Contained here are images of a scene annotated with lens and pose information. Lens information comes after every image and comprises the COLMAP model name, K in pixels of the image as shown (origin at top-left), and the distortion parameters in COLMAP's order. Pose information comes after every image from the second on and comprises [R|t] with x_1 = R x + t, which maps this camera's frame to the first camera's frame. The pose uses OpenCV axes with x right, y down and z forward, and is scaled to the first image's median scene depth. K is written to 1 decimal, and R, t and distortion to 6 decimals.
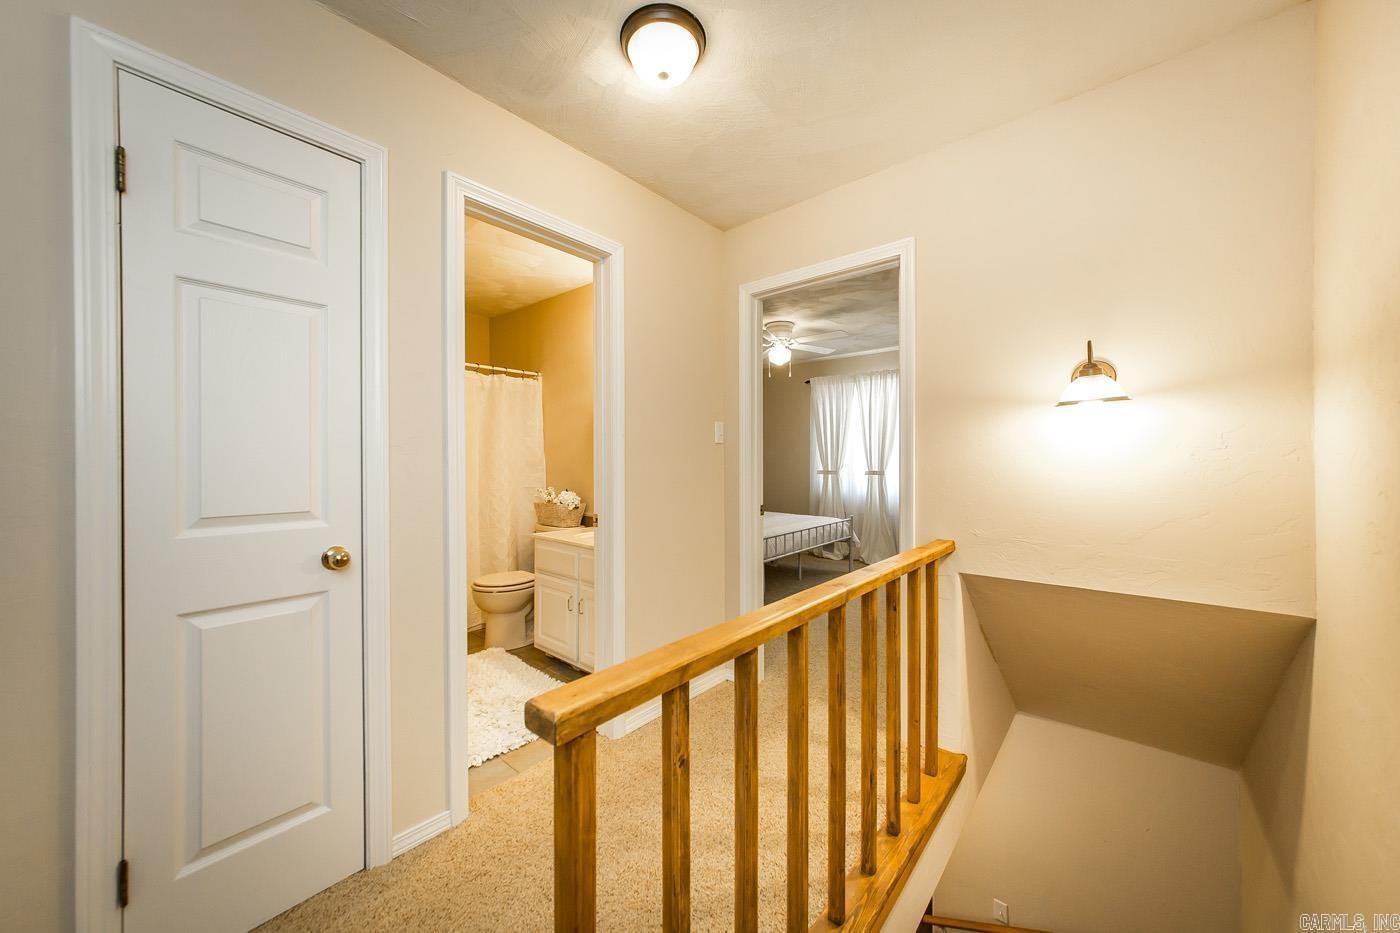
lens RADIAL K [[513.2, 0, 705.4], [0, 513.2, 463.5], [0, 0, 1]] dist [0.012151, -0.000405]
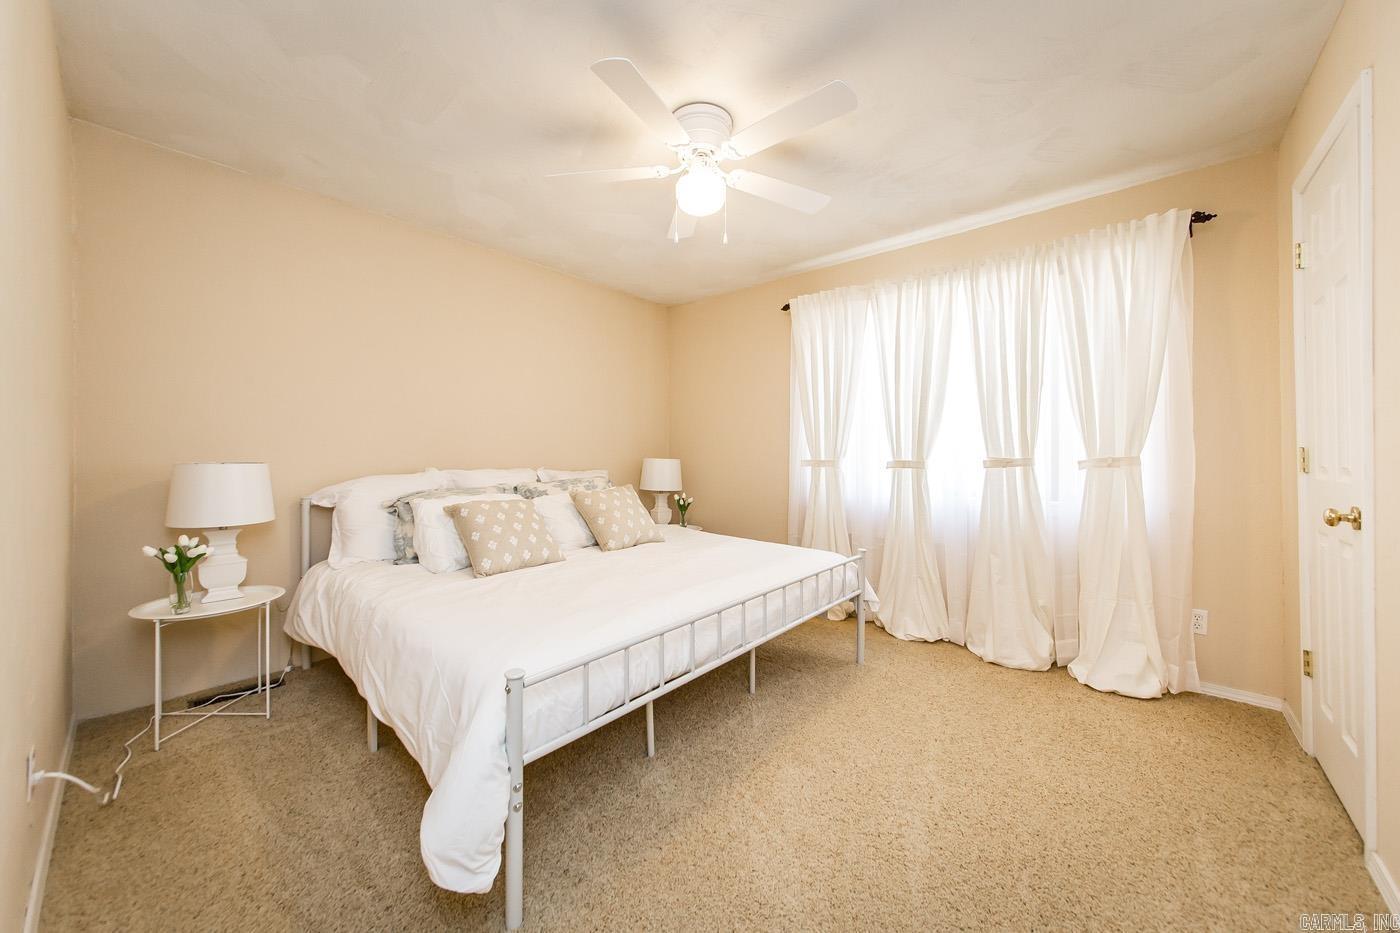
lens RADIAL K [[489.6, 0, 701.3], [0, 489.6, 455.5], [0, 0, 1]] dist [-0.000527, 0.000637]
pose [[0.999595, 0.006393, -0.027714, 0.261392], [-0.006299, 0.999974, 0.003492, 0.016474], [0.027736, -0.003316, 0.999610, 0.968151]]
